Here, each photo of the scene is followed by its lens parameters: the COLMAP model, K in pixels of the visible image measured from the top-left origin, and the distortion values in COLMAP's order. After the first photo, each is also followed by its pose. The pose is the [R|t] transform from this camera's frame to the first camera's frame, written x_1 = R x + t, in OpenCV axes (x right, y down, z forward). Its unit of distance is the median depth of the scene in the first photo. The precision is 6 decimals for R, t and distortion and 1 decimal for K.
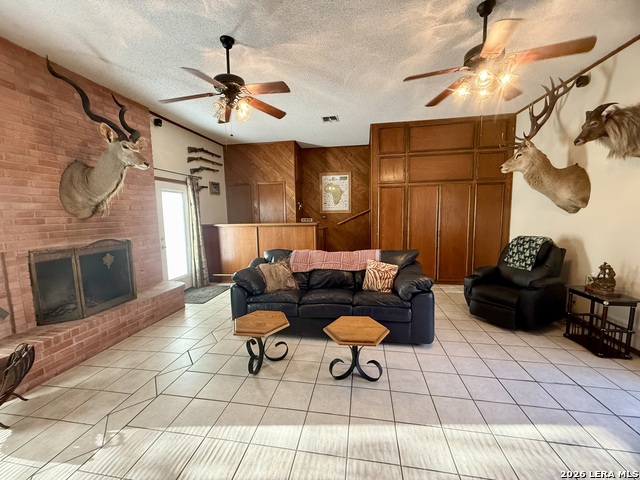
lens RADIAL K [[254.7, 0, 319.1], [0, 254.7, 240.6], [0, 0, 1]] dist [-0.001020, 0.000174]
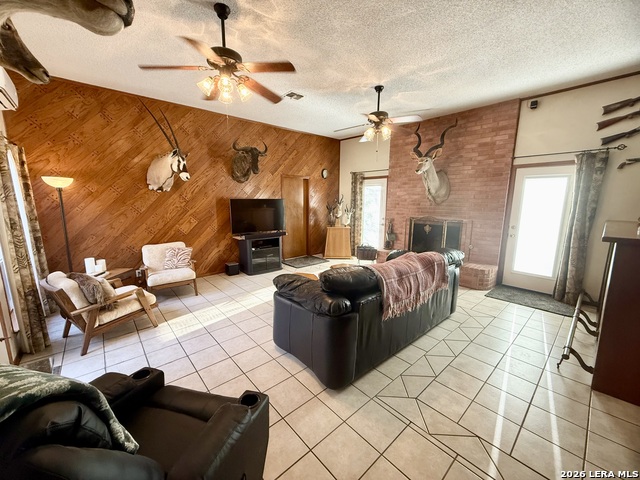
lens RADIAL K [[254.7, 0, 319.3], [0, 254.7, 241.1], [0, 0, 1]] dist [-0.001020, 0.000174]
pose [[-0.626032, 0.145899, -0.766027, 0.780986], [-0.077053, 0.965960, 0.246950, -0.175127], [0.775981, 0.213623, -0.593480, 1.236695]]
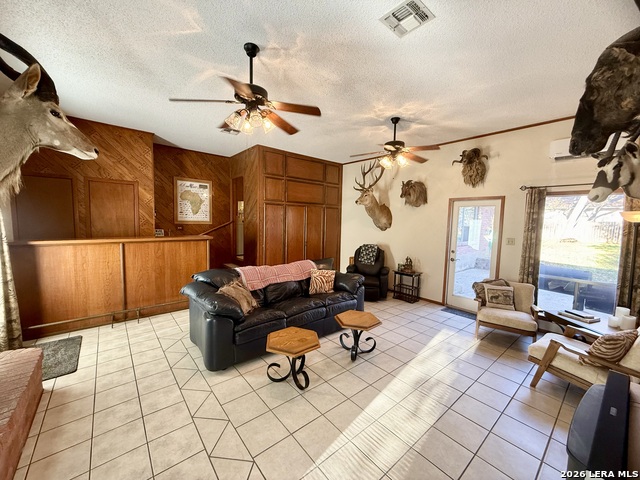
lens RADIAL K [[254.7, 0, 319.1], [0, 254.7, 240.2], [0, 0, 1]] dist [-0.001020, 0.000174]
pose [[0.646379, -0.026529, 0.762555, -0.635898], [0.046435, 0.998911, -0.004609, -0.049139], [-0.761602, 0.038389, 0.646907, 0.163530]]
